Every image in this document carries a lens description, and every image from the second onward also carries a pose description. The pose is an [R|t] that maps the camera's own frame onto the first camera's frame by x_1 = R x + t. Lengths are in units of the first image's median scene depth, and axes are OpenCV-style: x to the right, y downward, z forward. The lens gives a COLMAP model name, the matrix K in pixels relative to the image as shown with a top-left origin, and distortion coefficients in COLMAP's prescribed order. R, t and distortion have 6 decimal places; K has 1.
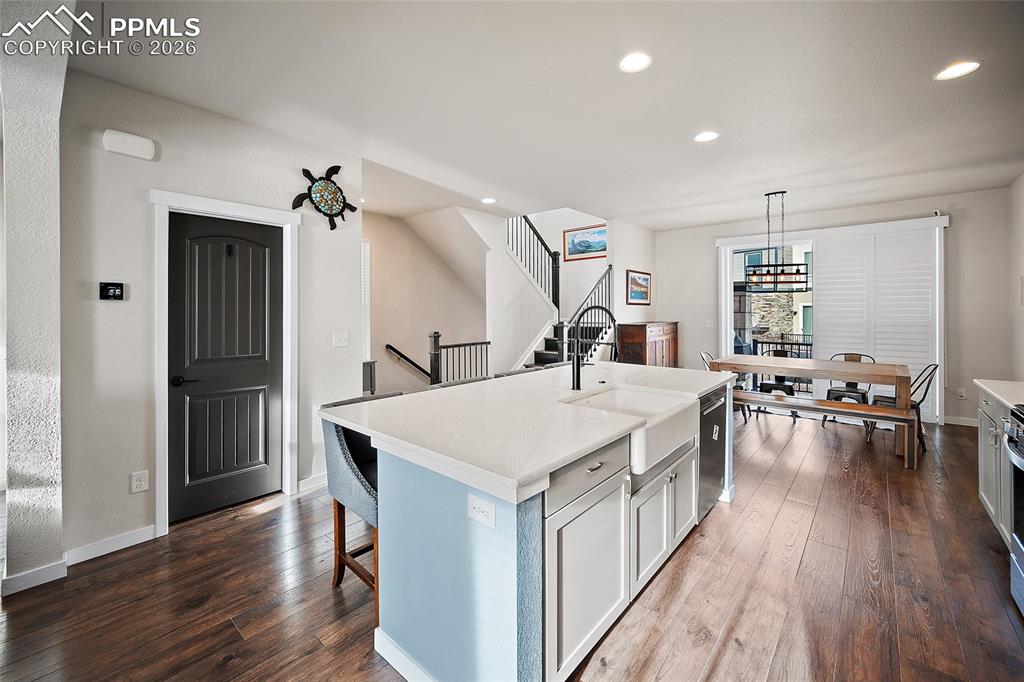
lens RADIAL K [[417.9, 0, 520.7], [0, 417.9, 312.8], [0, 0, 1]] dist [-0.002612, -0.000324]
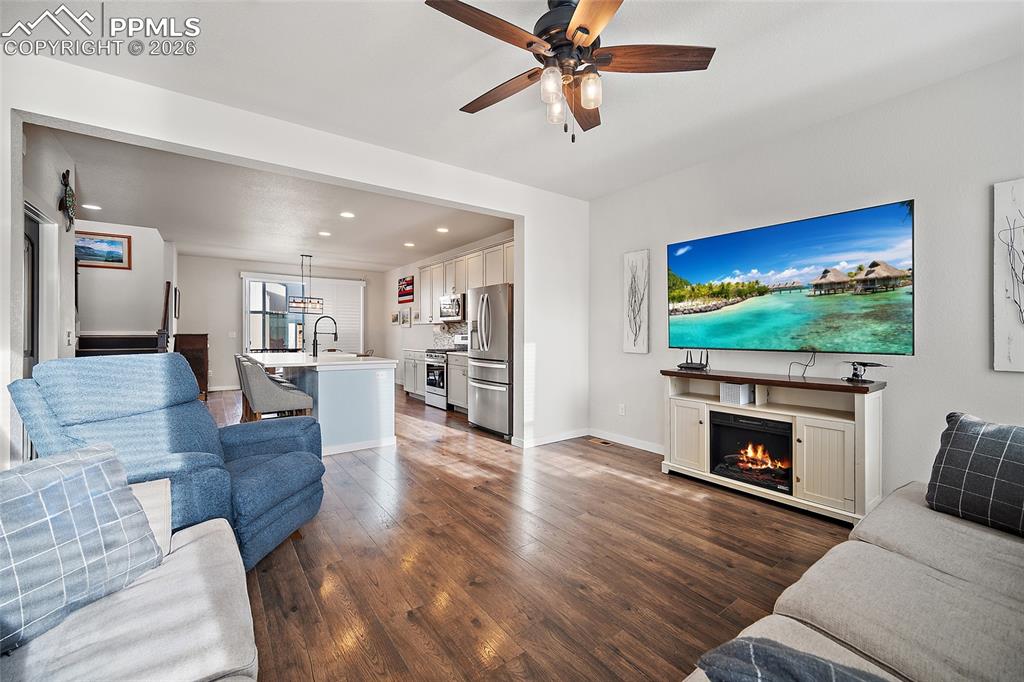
lens RADIAL K [[415.0, 0, 522.9], [0, 415.0, 331.2], [0, 0, 1]] dist [-0.002754, -0.000050]
pose [[0.216610, 0.010067, 0.976206, -0.780222], [0.001965, 0.999940, -0.010747, 0.039197], [-0.976256, 0.004246, 0.216578, -0.211540]]
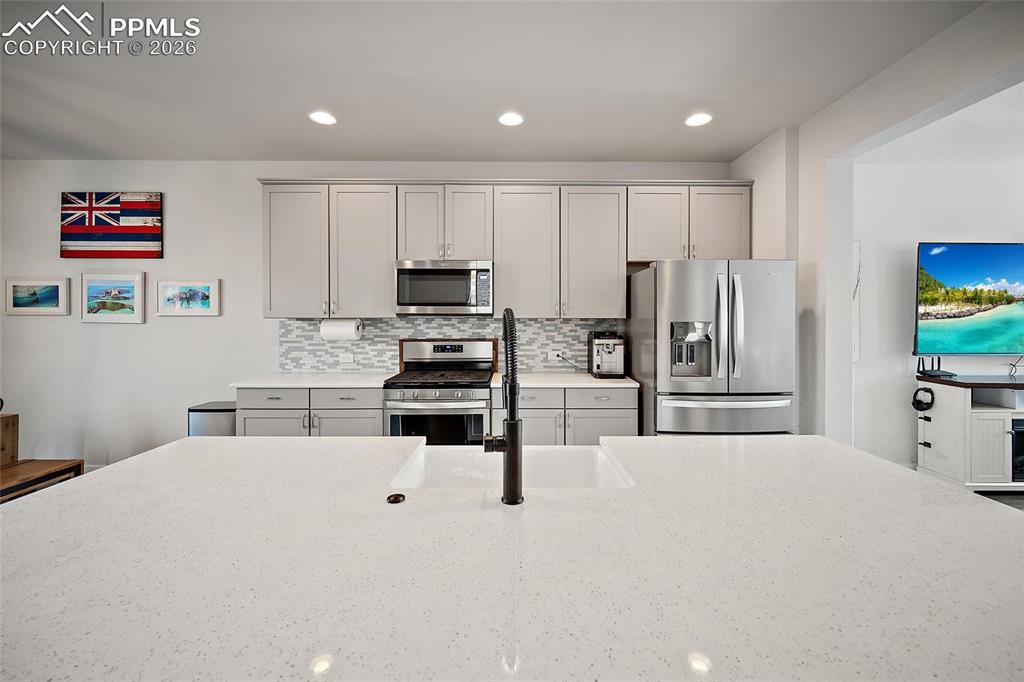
lens RADIAL K [[411.0, 0, 516.9], [0, 411.0, 318.1], [0, 0, 1]] dist [-0.001289, -0.000099]
pose [[-0.653606, 0.002576, 0.756830, -0.088753], [0.005827, 0.999982, 0.001629, -0.002621], [-0.756812, 0.005475, -0.653609, 0.600962]]
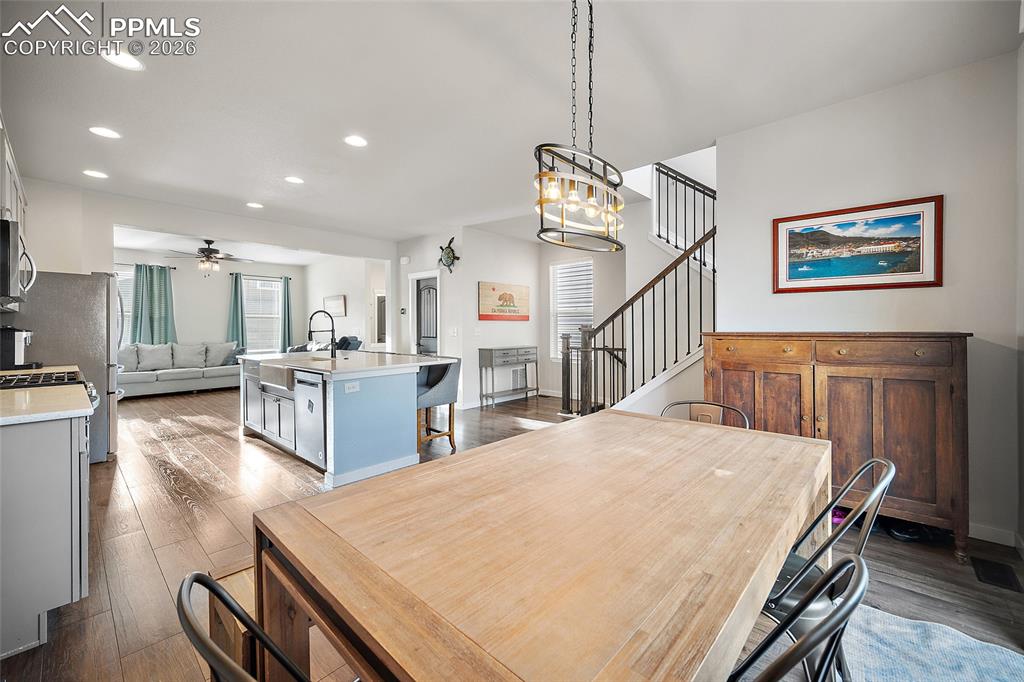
lens RADIAL K [[413.7, 0, 516.1], [0, 413.7, 328.5], [0, 0, 1]] dist [0.000385, 0.000074]
pose [[-0.039713, 0.010016, -0.999161, 0.890329], [0.000176, 0.999950, 0.010017, 0.019231], [0.999211, 0.000222, -0.039713, 0.879076]]
